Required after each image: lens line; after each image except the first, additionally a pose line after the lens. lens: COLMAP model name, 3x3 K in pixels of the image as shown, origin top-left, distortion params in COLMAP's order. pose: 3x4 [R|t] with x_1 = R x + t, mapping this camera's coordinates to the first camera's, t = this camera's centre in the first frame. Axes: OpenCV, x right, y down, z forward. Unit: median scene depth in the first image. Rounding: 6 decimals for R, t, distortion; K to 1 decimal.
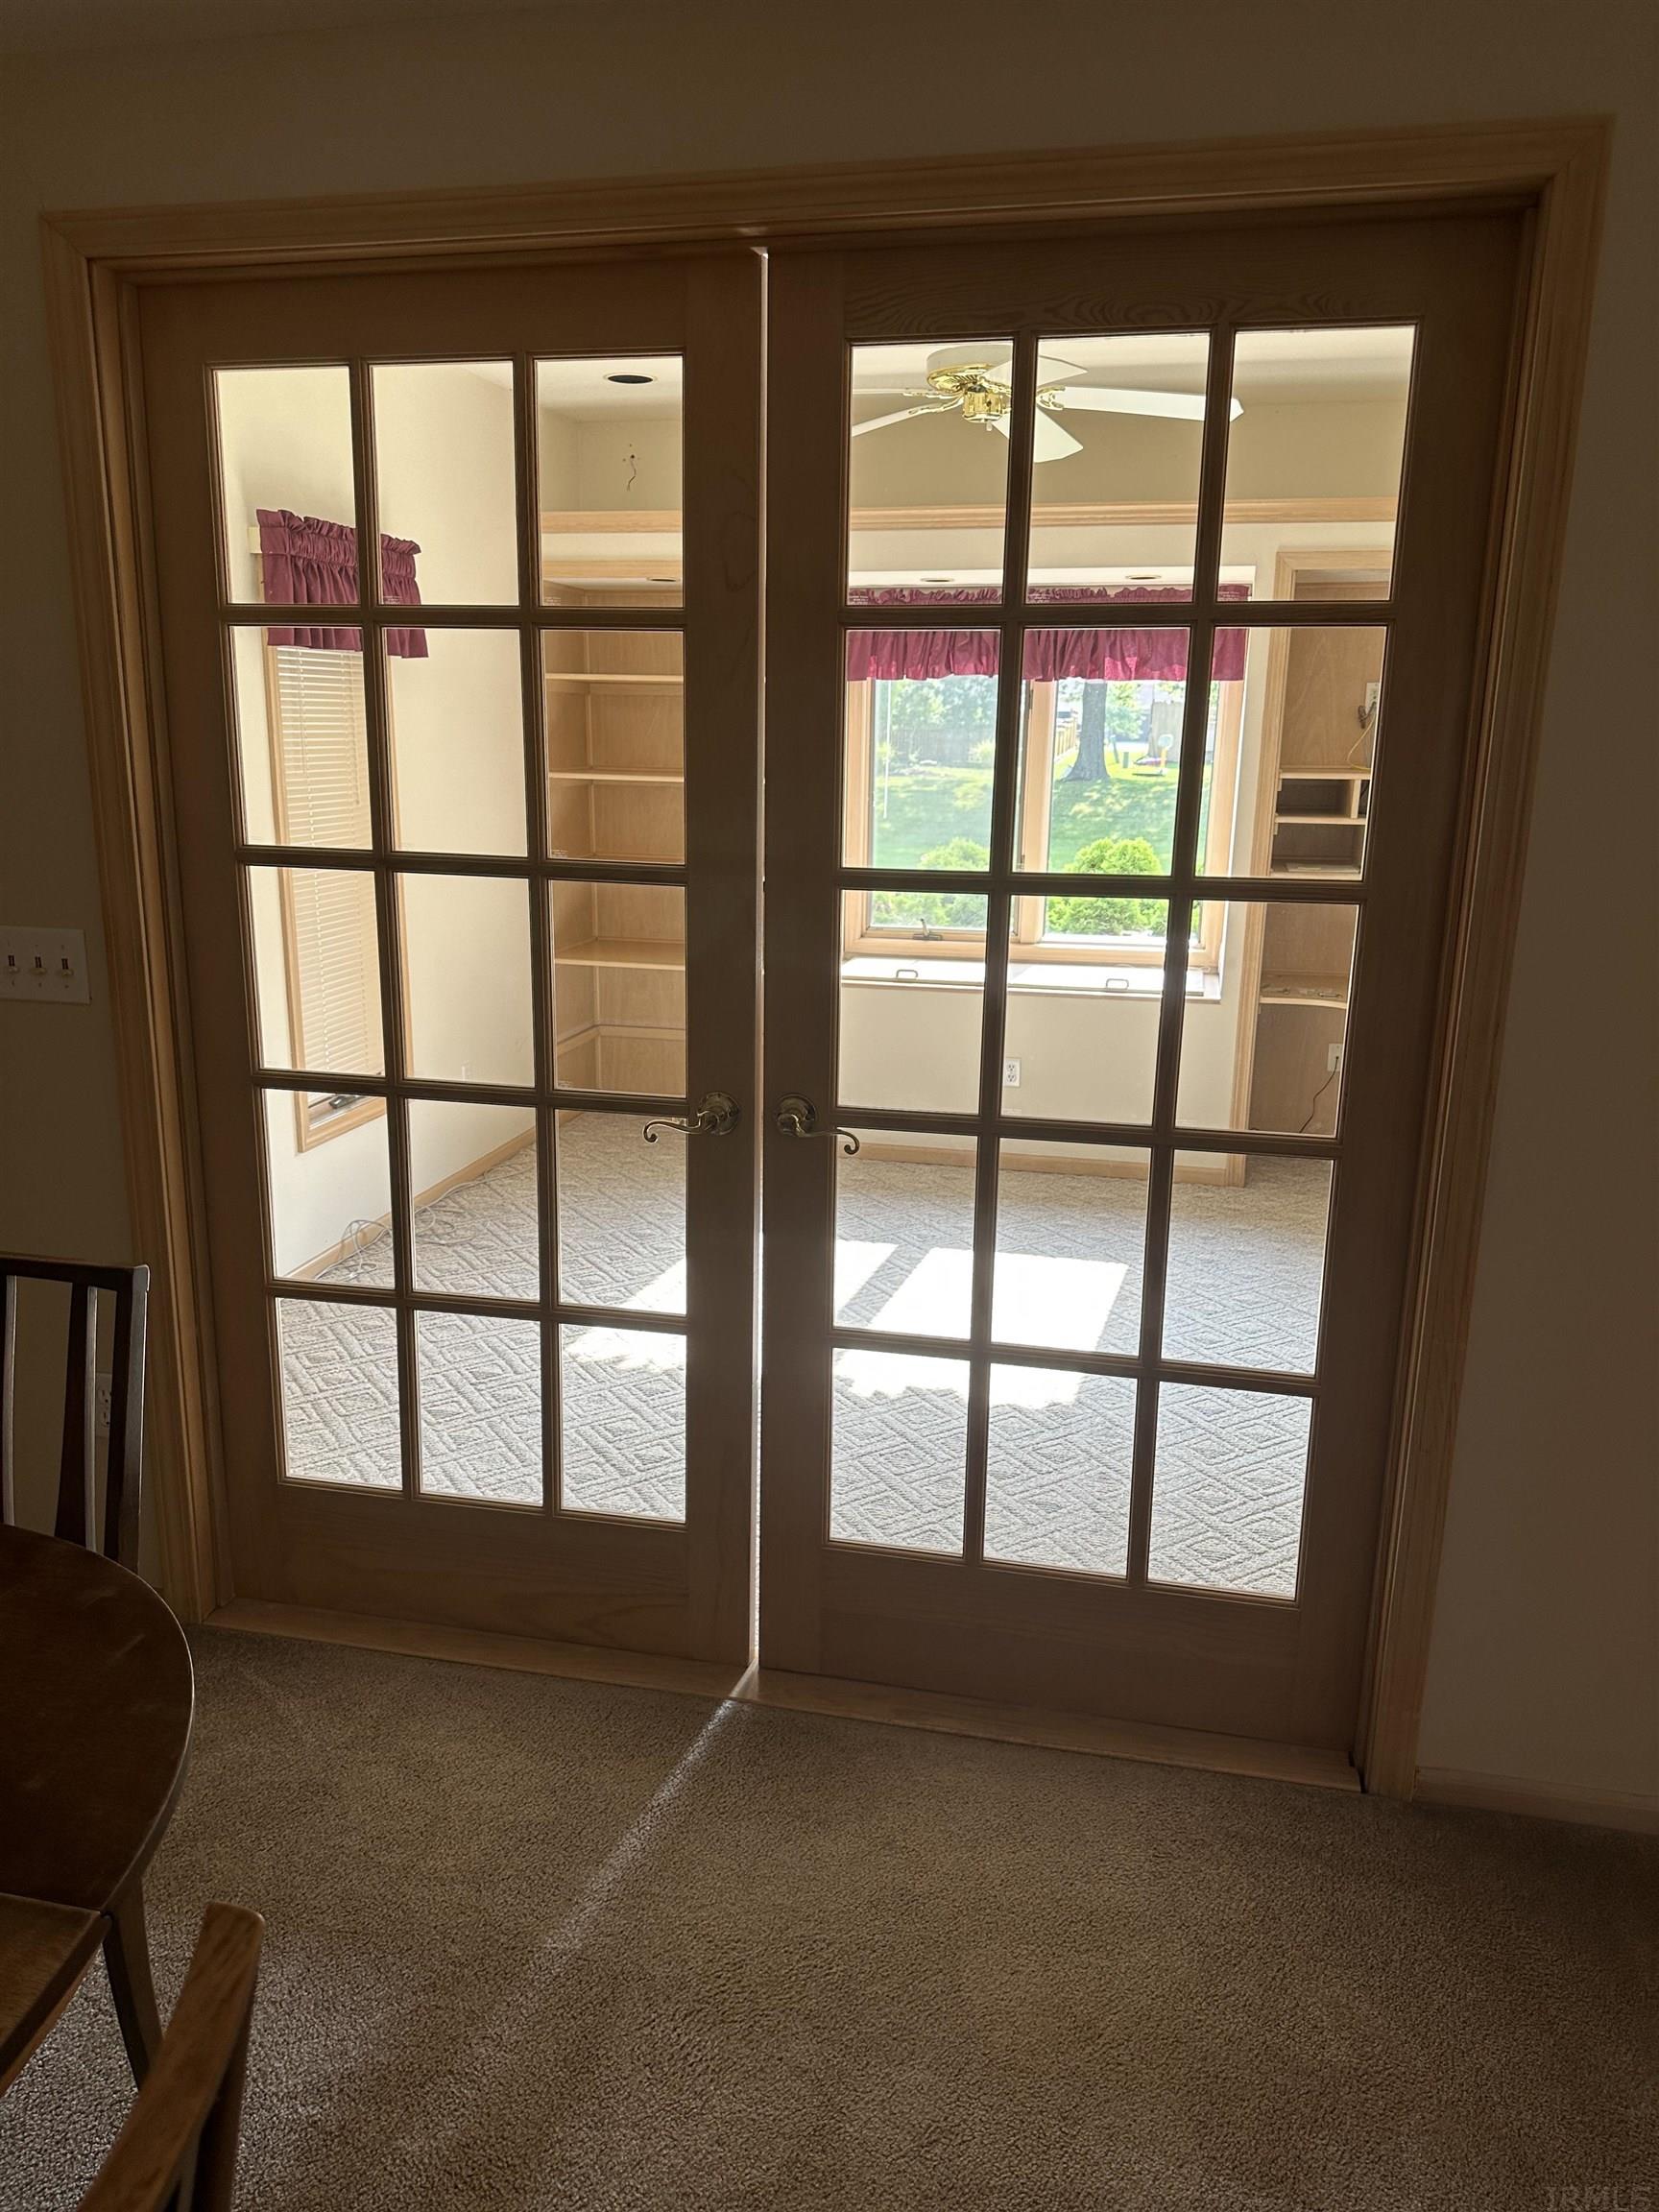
lens RADIAL K [[1541.6, 0, 831.6], [0, 1541.6, 1094.4], [0, 0, 1]] dist [0.086969, -0.119516]
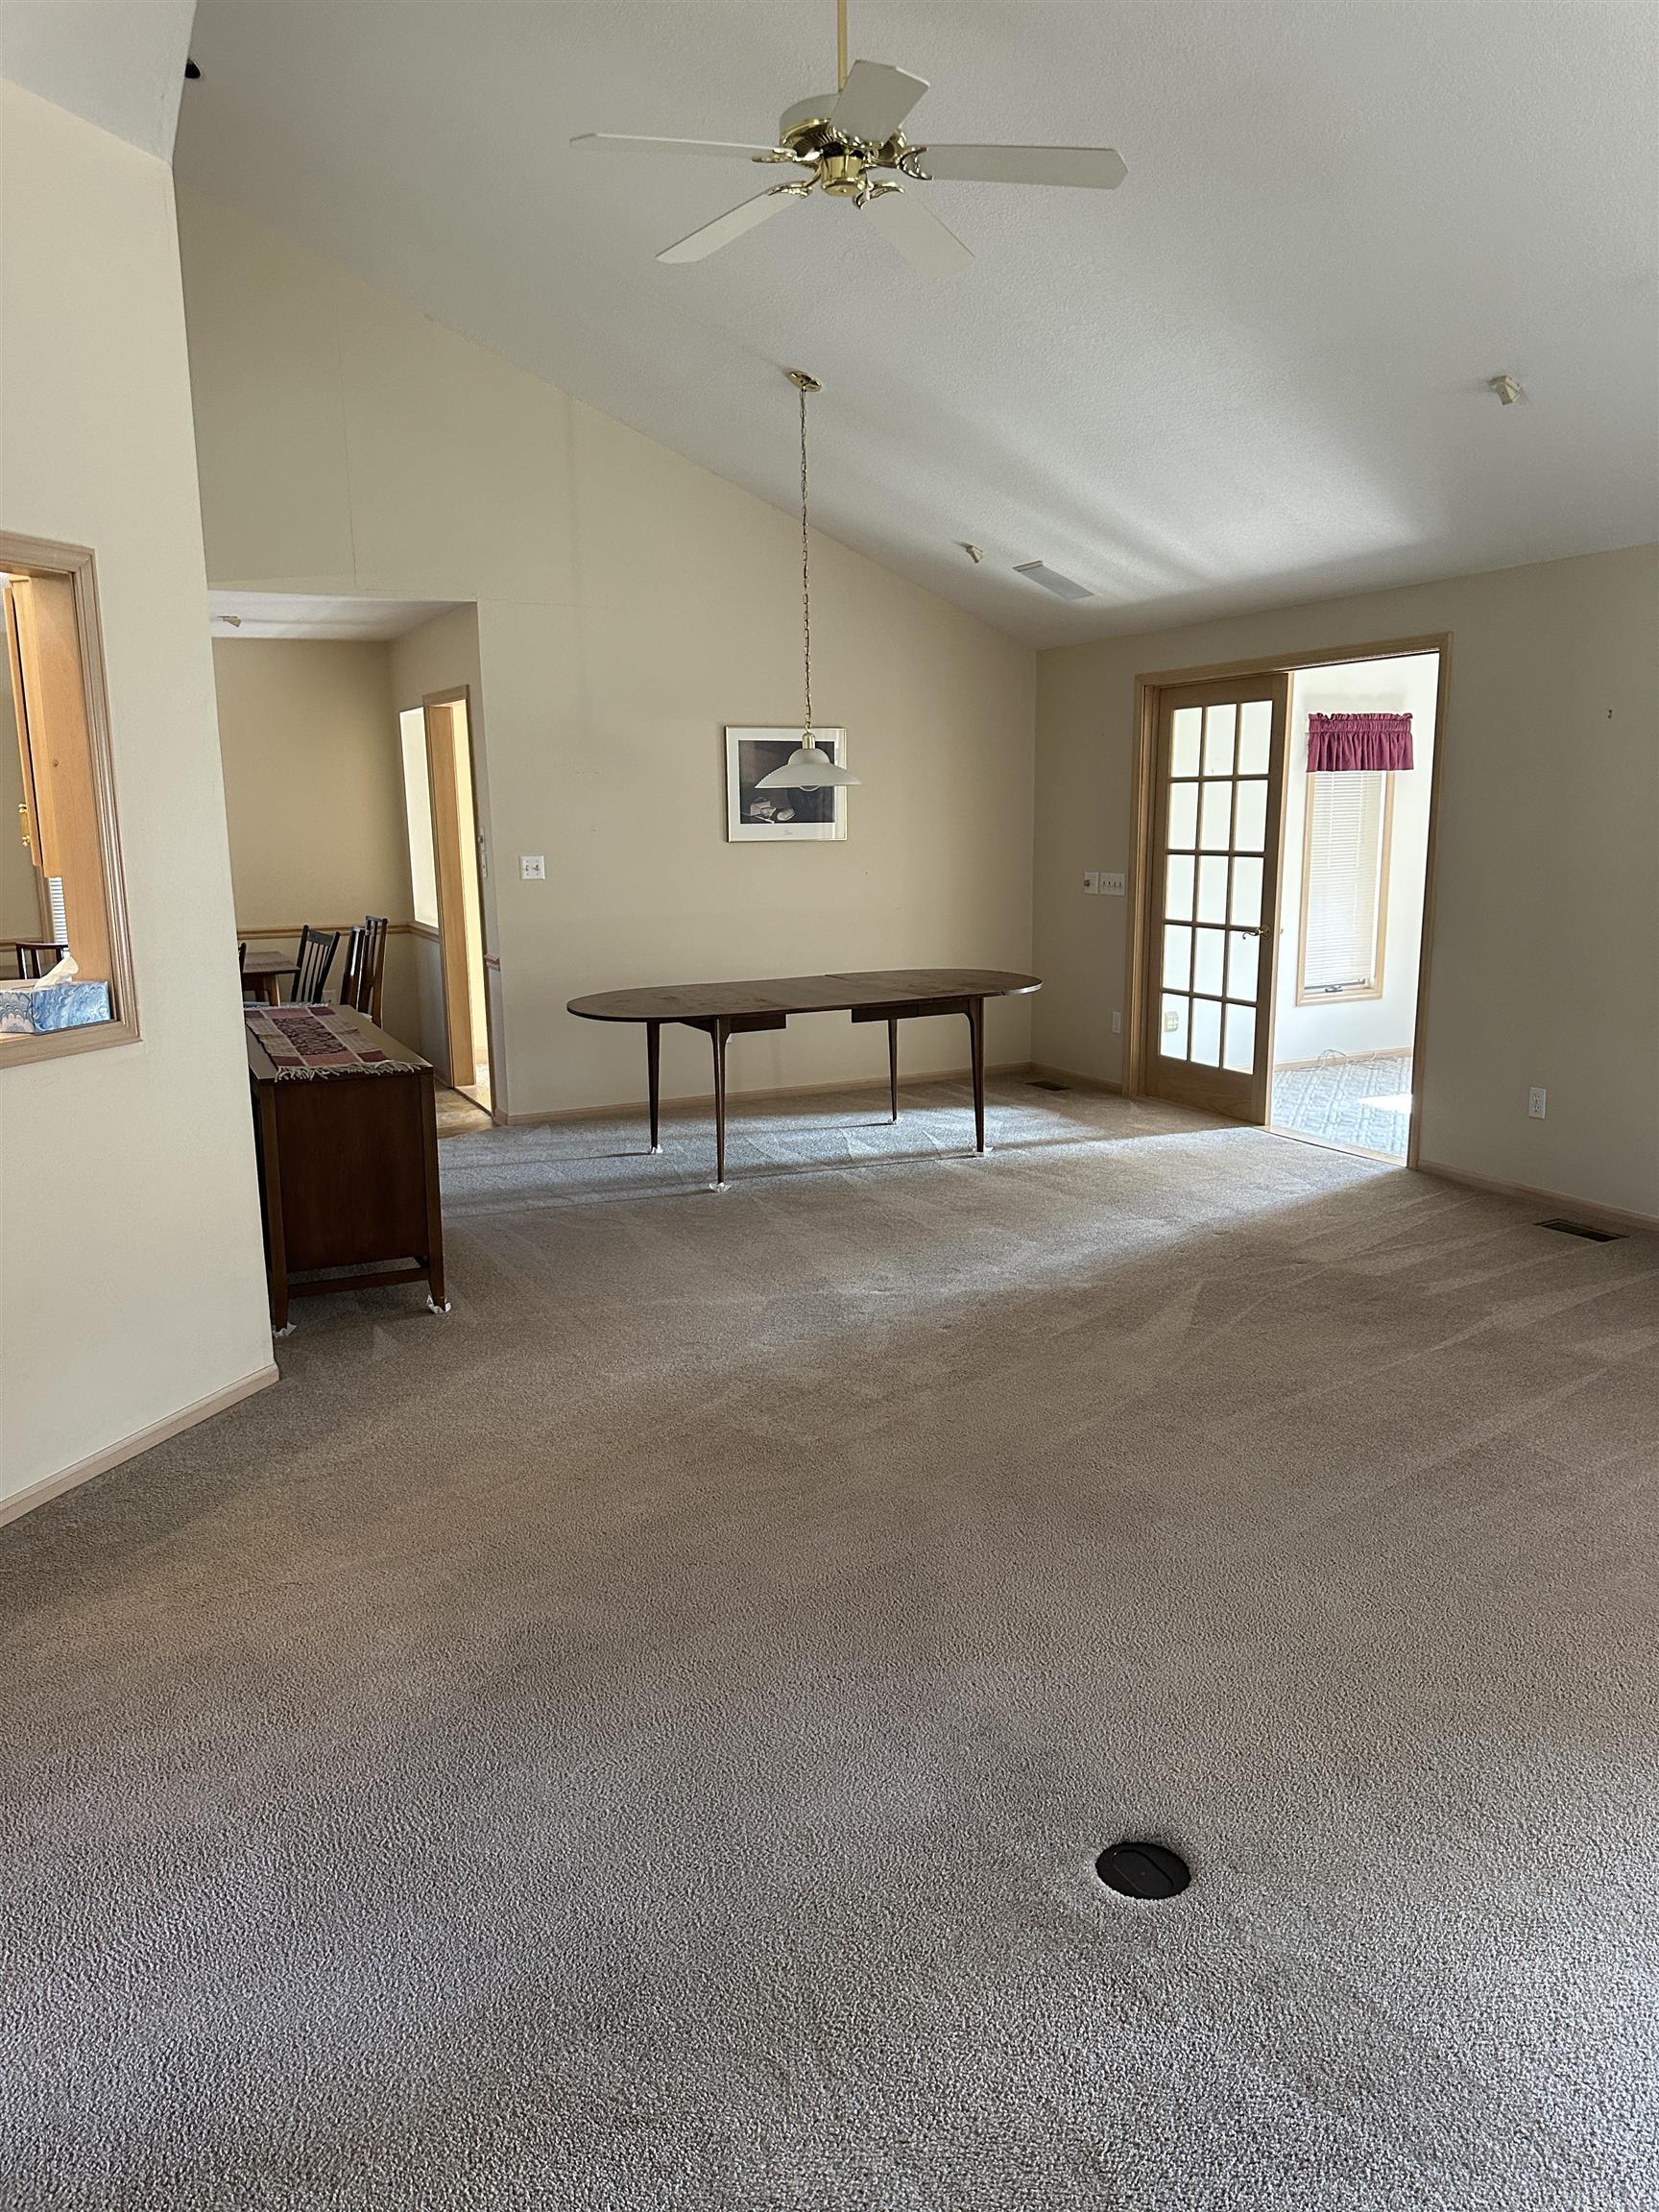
lens RADIAL K [[1541.6, 0, 838.5], [0, 1541.6, 1112.1], [0, 0, 1]] dist [0.086969, -0.119516]
pose [[0.609921, 0.129691, -0.781778, 0.830436], [-0.157499, 0.986676, 0.040806, 0.164936], [0.776654, 0.098241, 0.622220, -0.690184]]
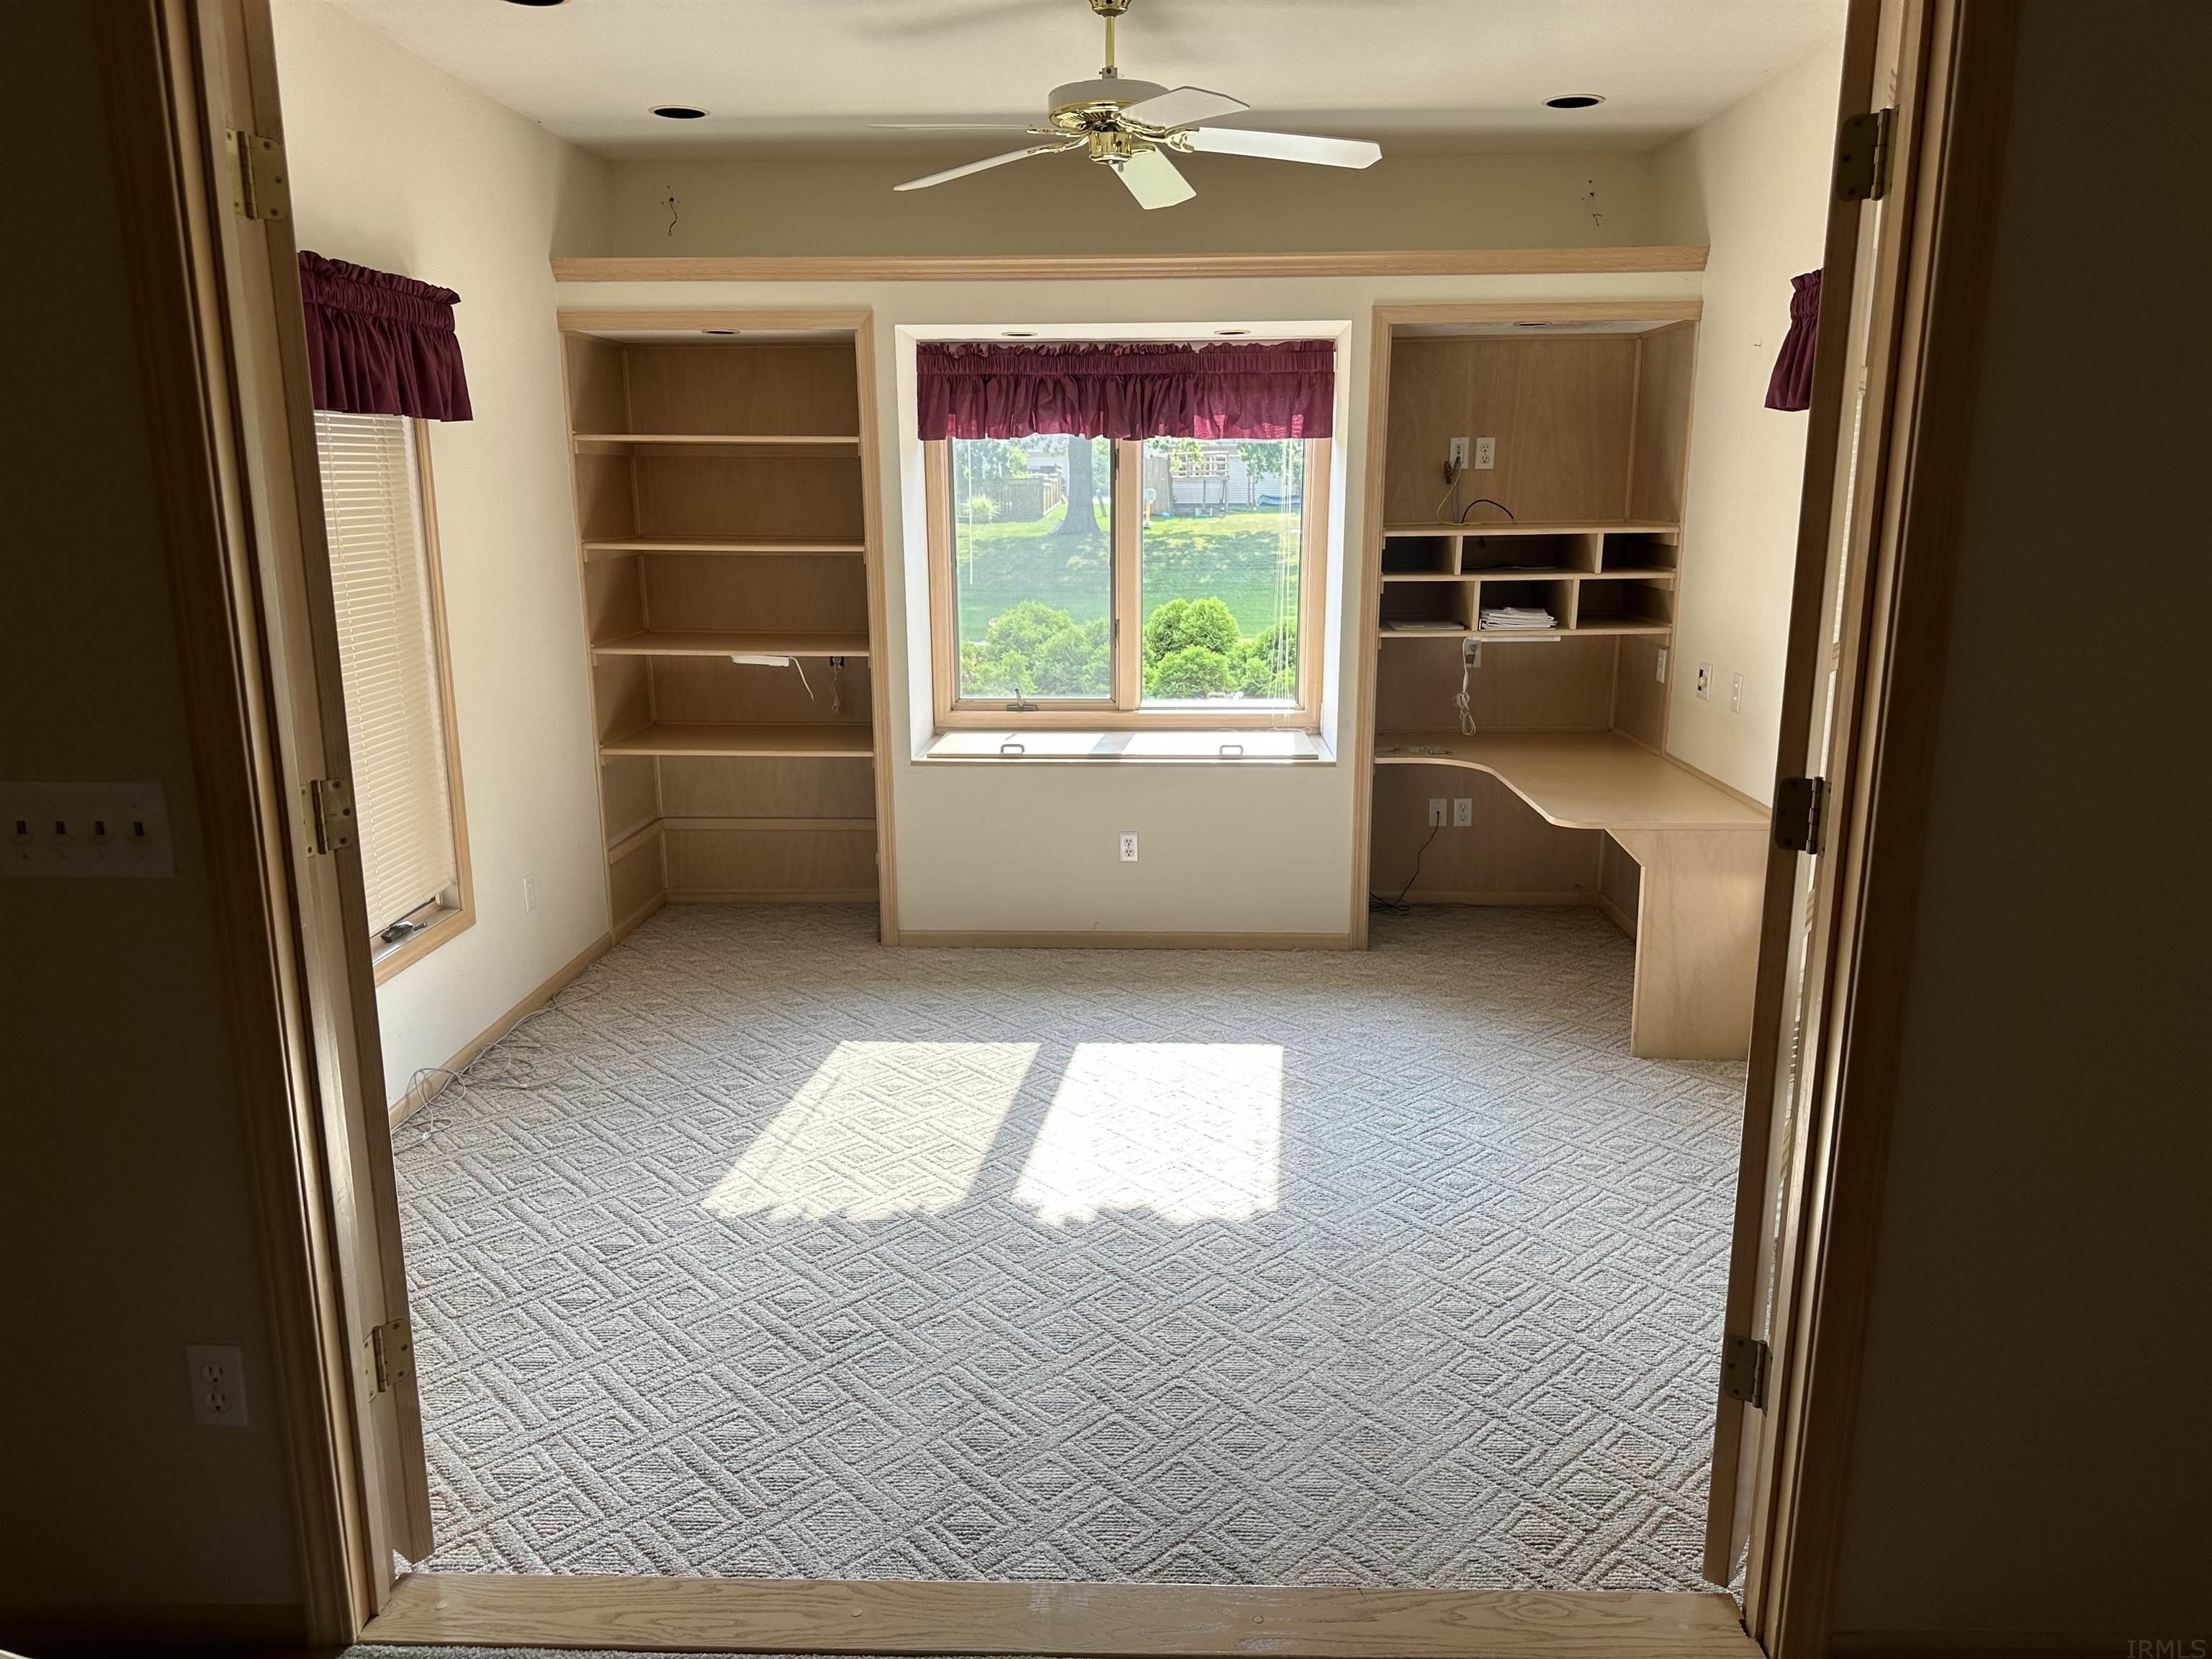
lens RADIAL K [[1541.6, 0, 1114.8], [0, 1541.6, 830.3], [0, 0, 1]] dist [0.086969, -0.119516]
pose [[0.982803, -0.057046, 0.175627, -0.071367], [0.059208, 0.998221, -0.007088, -0.022693], [-0.174910, 0.017365, 0.984431, 0.075047]]
